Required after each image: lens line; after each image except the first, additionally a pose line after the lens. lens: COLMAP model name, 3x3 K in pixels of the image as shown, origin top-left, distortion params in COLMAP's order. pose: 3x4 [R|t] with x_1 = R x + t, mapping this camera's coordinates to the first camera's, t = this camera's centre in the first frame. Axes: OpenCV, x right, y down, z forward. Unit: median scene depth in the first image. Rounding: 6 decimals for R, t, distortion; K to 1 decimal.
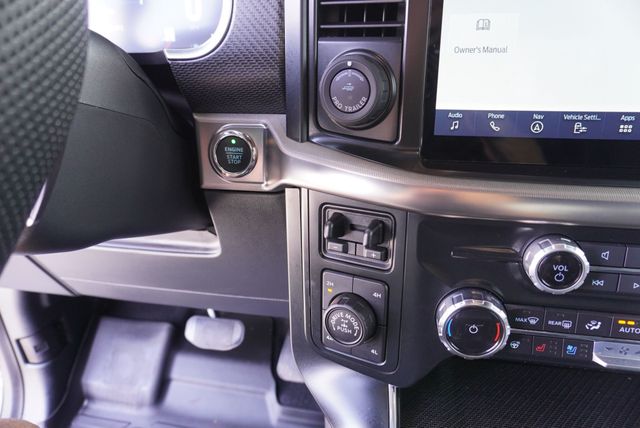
lens RADIAL K [[440.8, 0, 320.0], [0, 440.8, 214.0], [0, 0, 1]] dist [-0.003006, -0.003097]
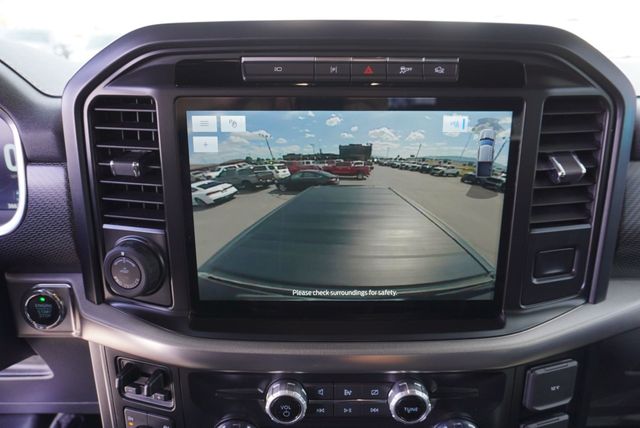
lens RADIAL K [[433.4, 0, 319.7], [0, 433.4, 215.6], [0, 0, 1]] dist [-0.000418, 0.002429]
pose [[0.983056, -0.049195, 0.176580, 0.367896], [0.055495, 0.997980, -0.030916, -0.345533], [-0.174702, 0.040191, 0.983801, -0.285991]]
